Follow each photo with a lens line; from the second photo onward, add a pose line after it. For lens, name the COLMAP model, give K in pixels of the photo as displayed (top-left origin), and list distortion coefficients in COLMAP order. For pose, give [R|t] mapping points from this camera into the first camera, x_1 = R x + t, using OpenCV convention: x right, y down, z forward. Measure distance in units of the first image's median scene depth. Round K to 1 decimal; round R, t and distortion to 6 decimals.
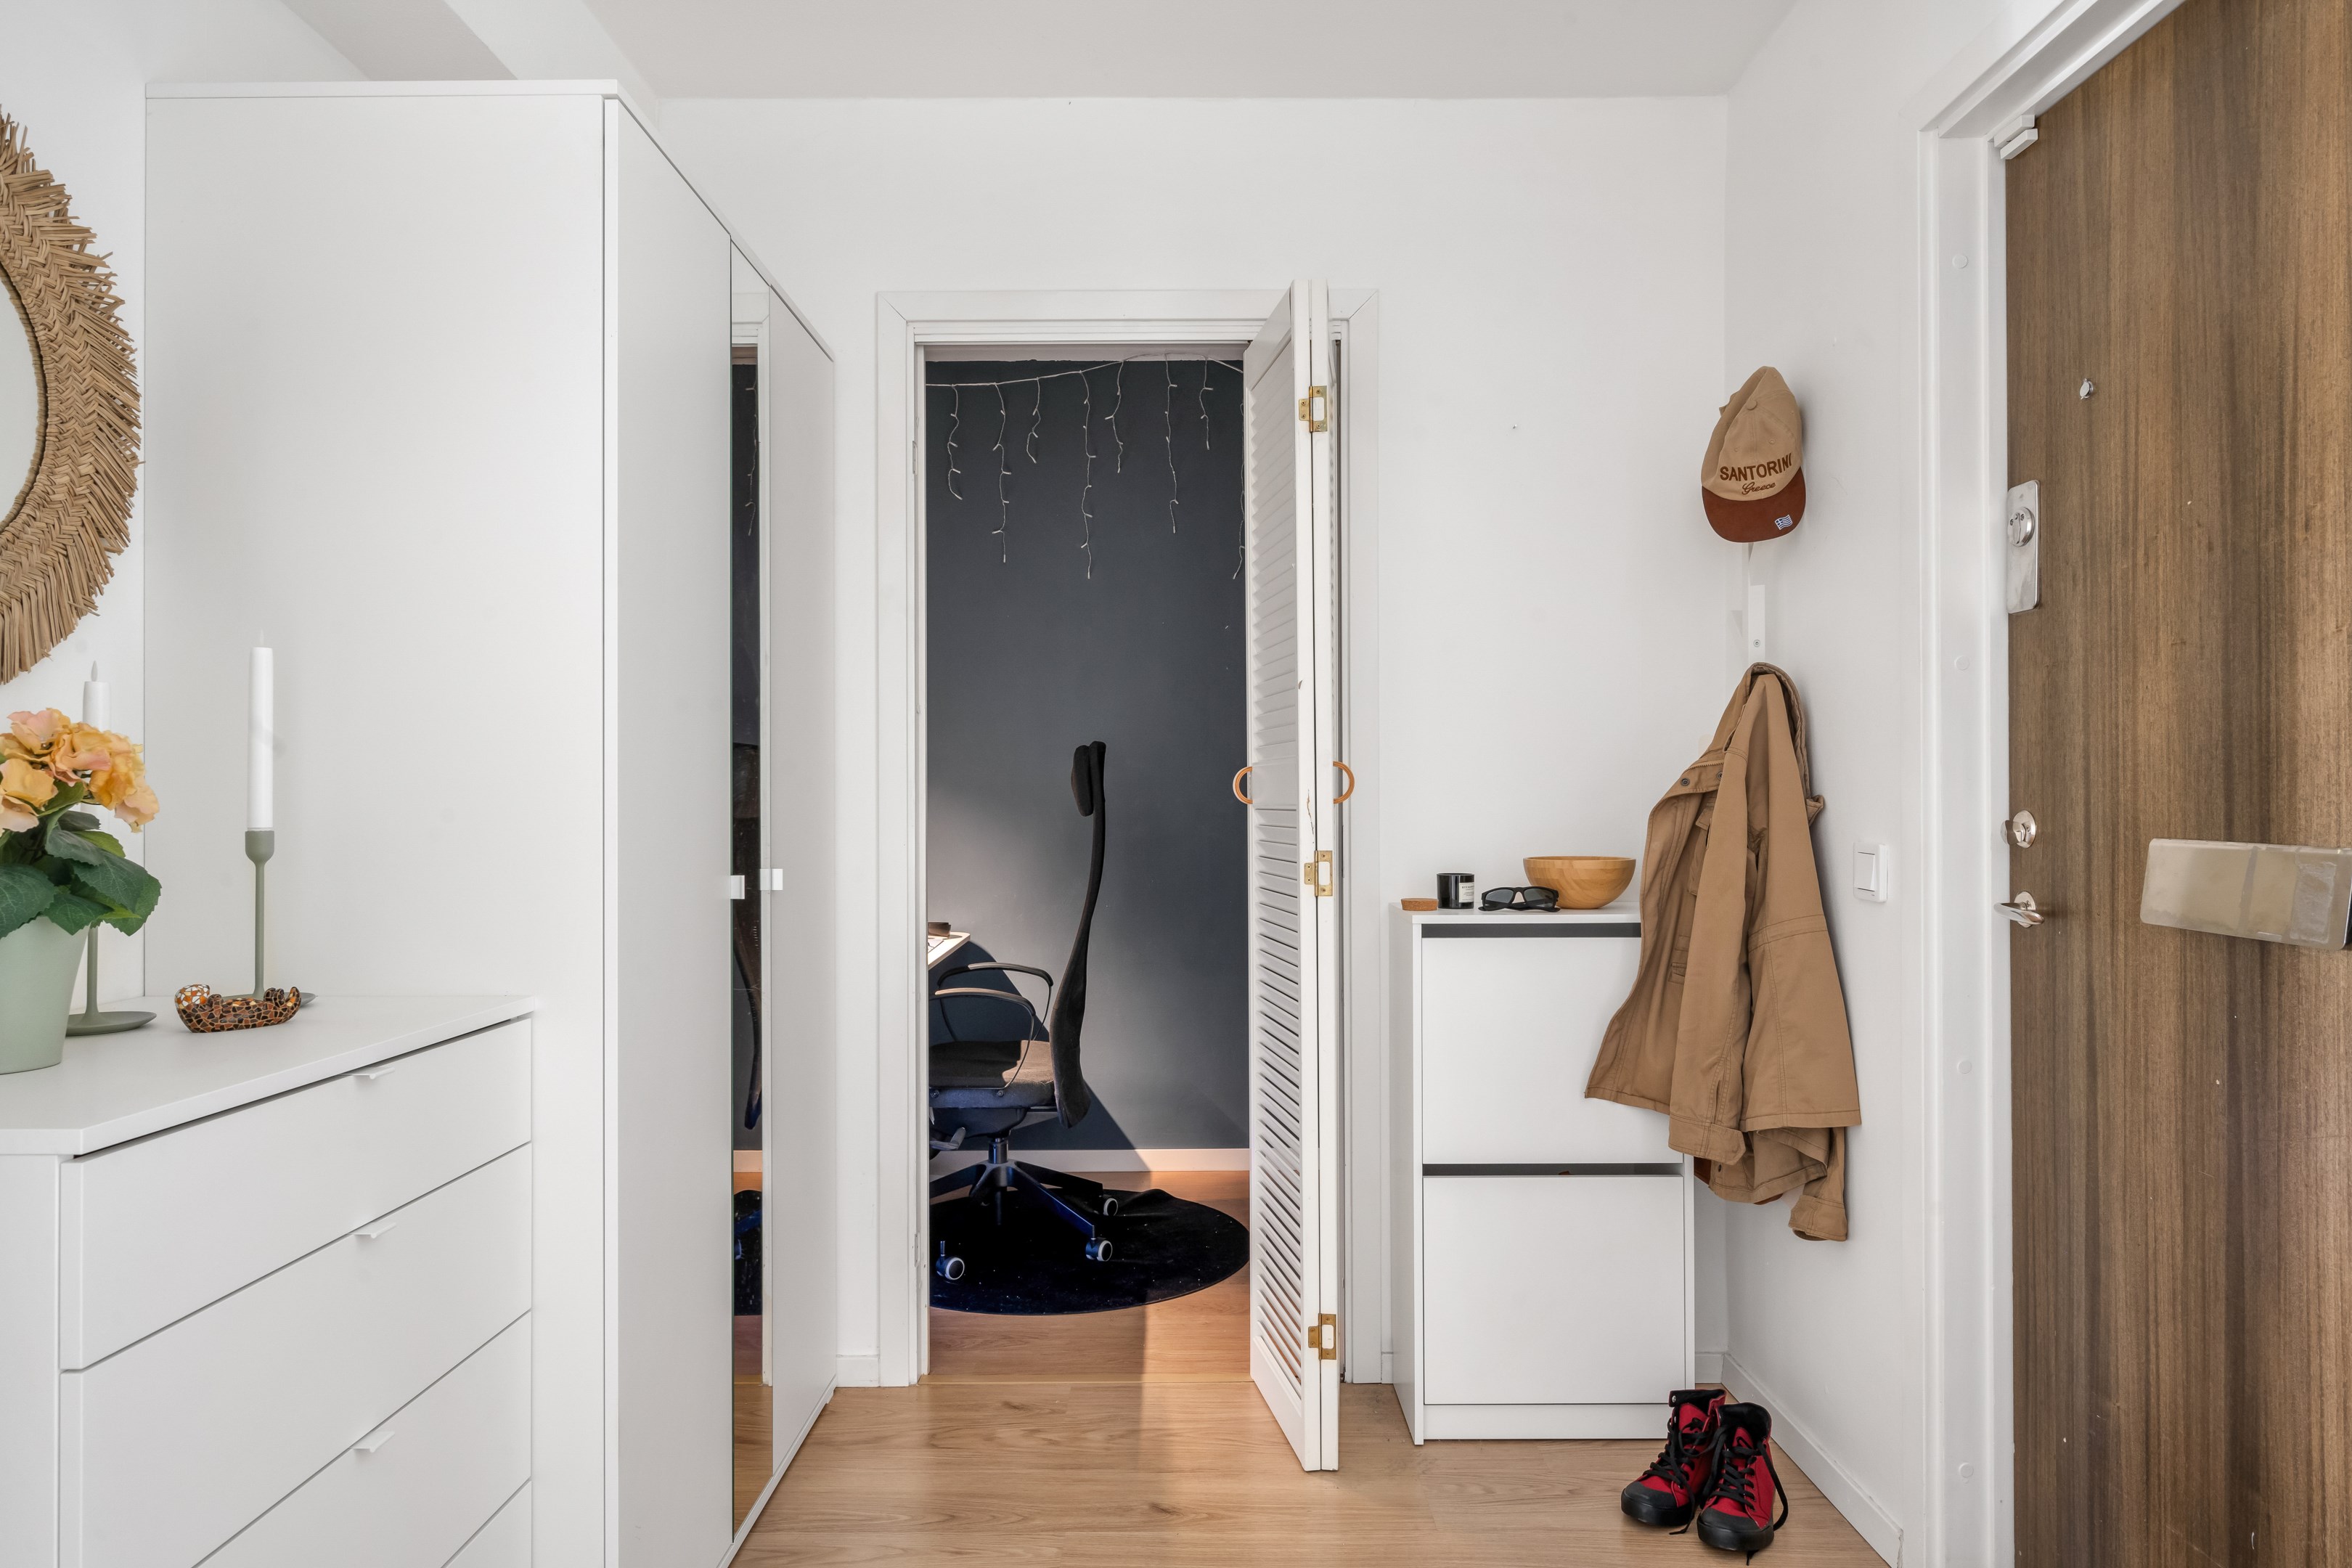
lens RADIAL K [[1543.6, 0, 1176.7], [0, 1543.6, 793.1], [0, 0, 1]] dist [-0.001395, -0.000177]
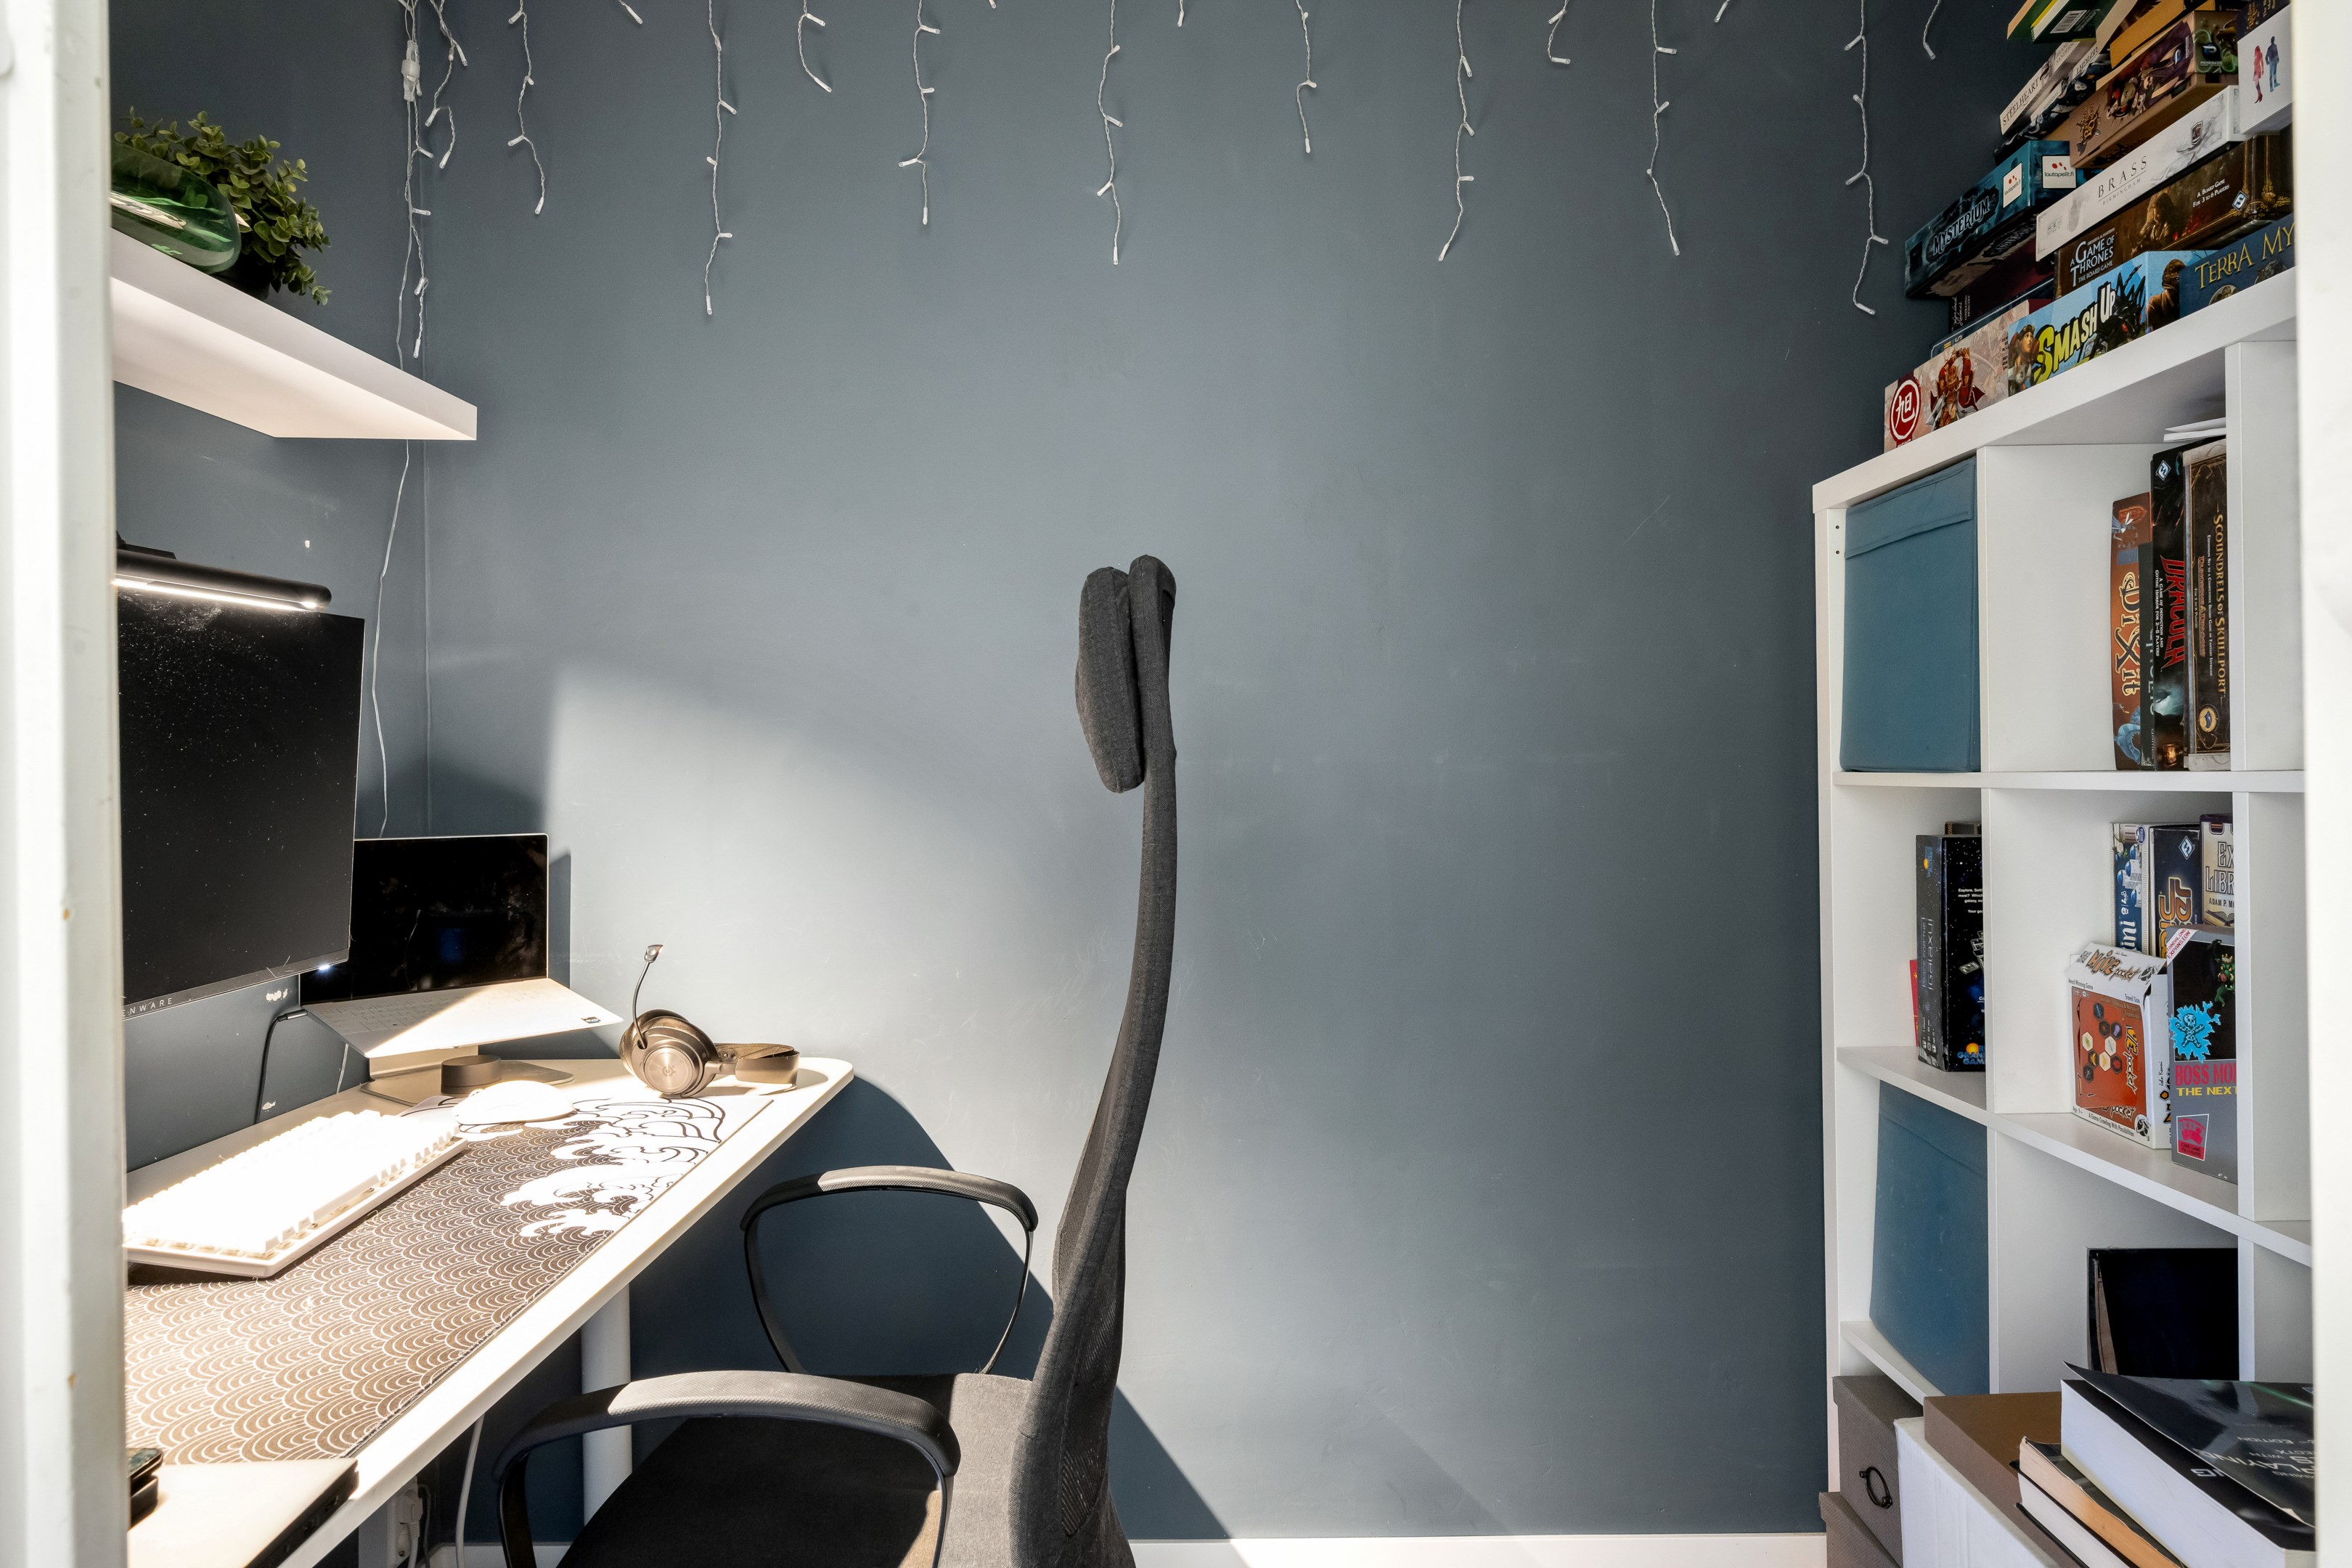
lens RADIAL K [[1543.6, 0, 1176.7], [0, 1543.6, 793.1], [0, 0, 1]] dist [-0.001395, -0.000177]
pose [[0.999709, -0.016177, -0.017867, -0.037742], [0.016373, 0.999807, 0.010864, 0.013216], [0.017688, -0.011154, 0.999781, 0.617595]]
